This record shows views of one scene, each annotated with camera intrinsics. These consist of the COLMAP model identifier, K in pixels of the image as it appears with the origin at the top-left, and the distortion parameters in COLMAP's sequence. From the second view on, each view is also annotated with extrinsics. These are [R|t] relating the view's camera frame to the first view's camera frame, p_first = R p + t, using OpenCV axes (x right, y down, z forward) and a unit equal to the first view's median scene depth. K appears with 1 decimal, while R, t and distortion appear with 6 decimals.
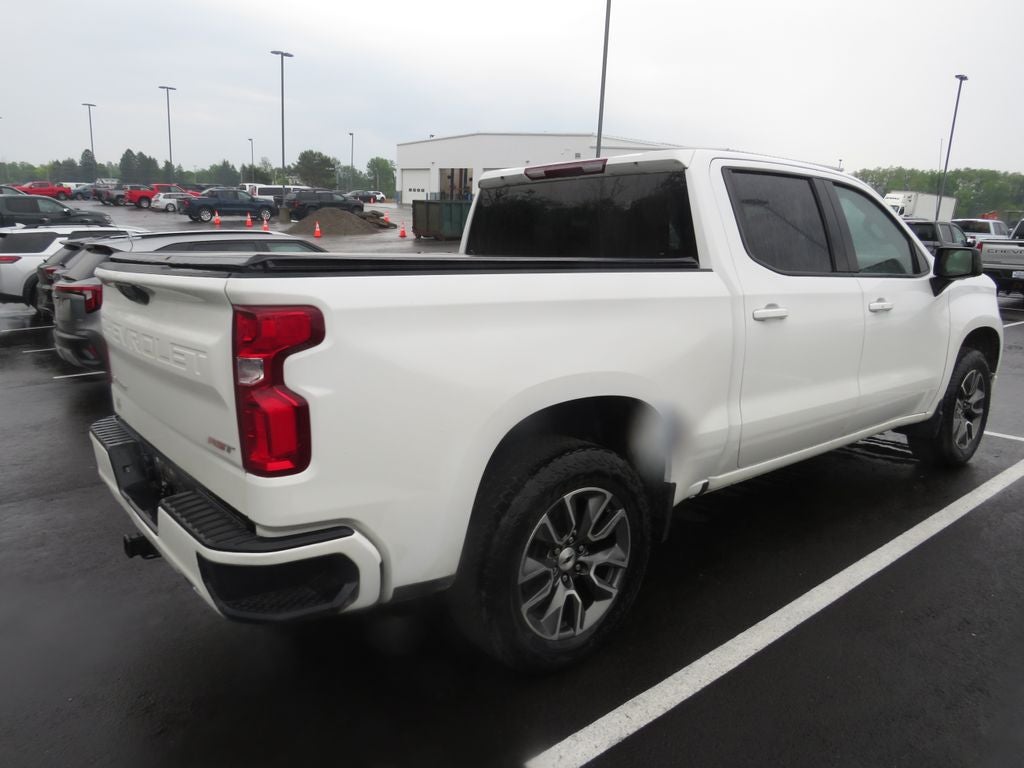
lens RADIAL K [[734.2, 0, 485.7], [0, 734.2, 422.3], [0, 0, 1]] dist [-0.038626, 0.009160]
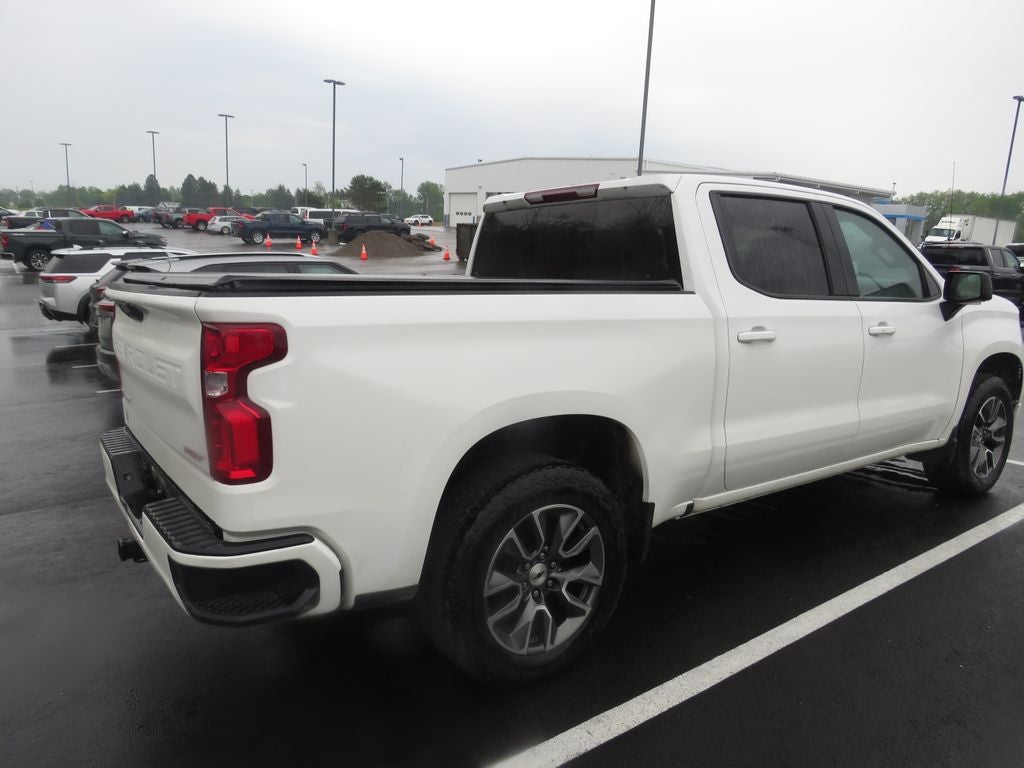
lens RADIAL K [[734.2, 0, 485.7], [0, 734.2, 422.3], [0, 0, 1]] dist [-0.038626, 0.009160]
pose [[0.997845, 0.017105, -0.063347, 0.066517], [-0.018978, 0.999397, -0.029078, 0.004283], [0.062811, 0.030217, 0.997568, -0.016151]]
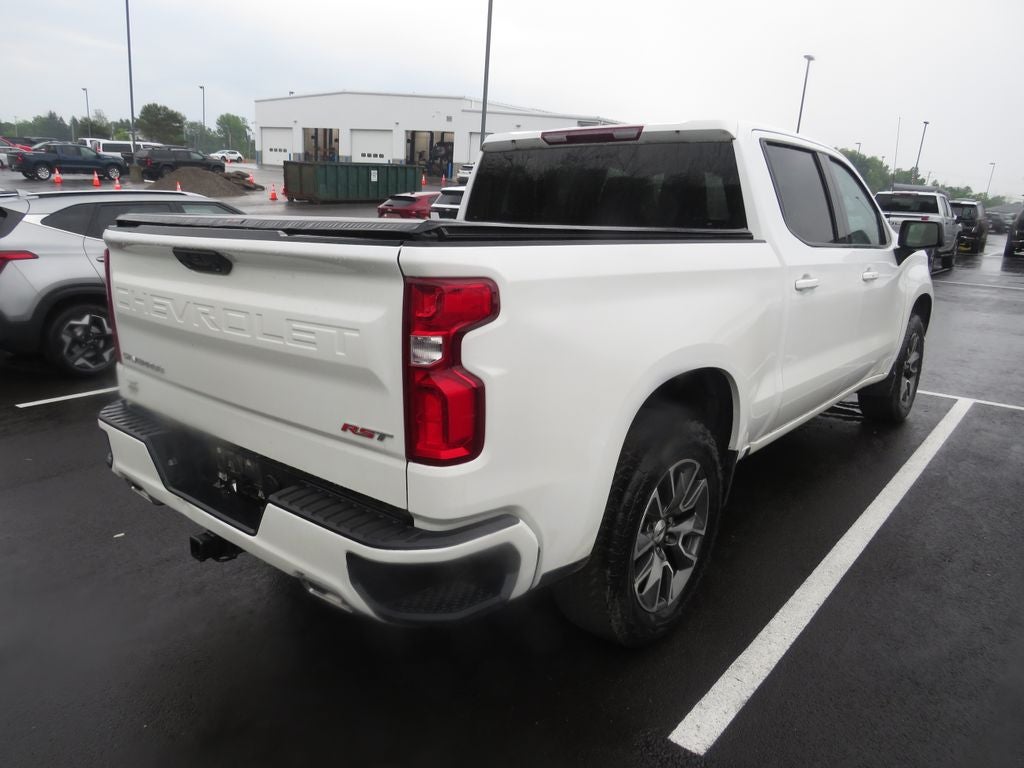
lens RADIAL K [[734.2, 0, 485.7], [0, 734.2, 422.3], [0, 0, 1]] dist [-0.038626, 0.009160]
pose [[0.982388, -0.037305, 0.183089, -0.202649], [0.029054, 0.998446, 0.047544, -0.011039], [-0.184579, -0.041388, 0.981946, 0.044959]]
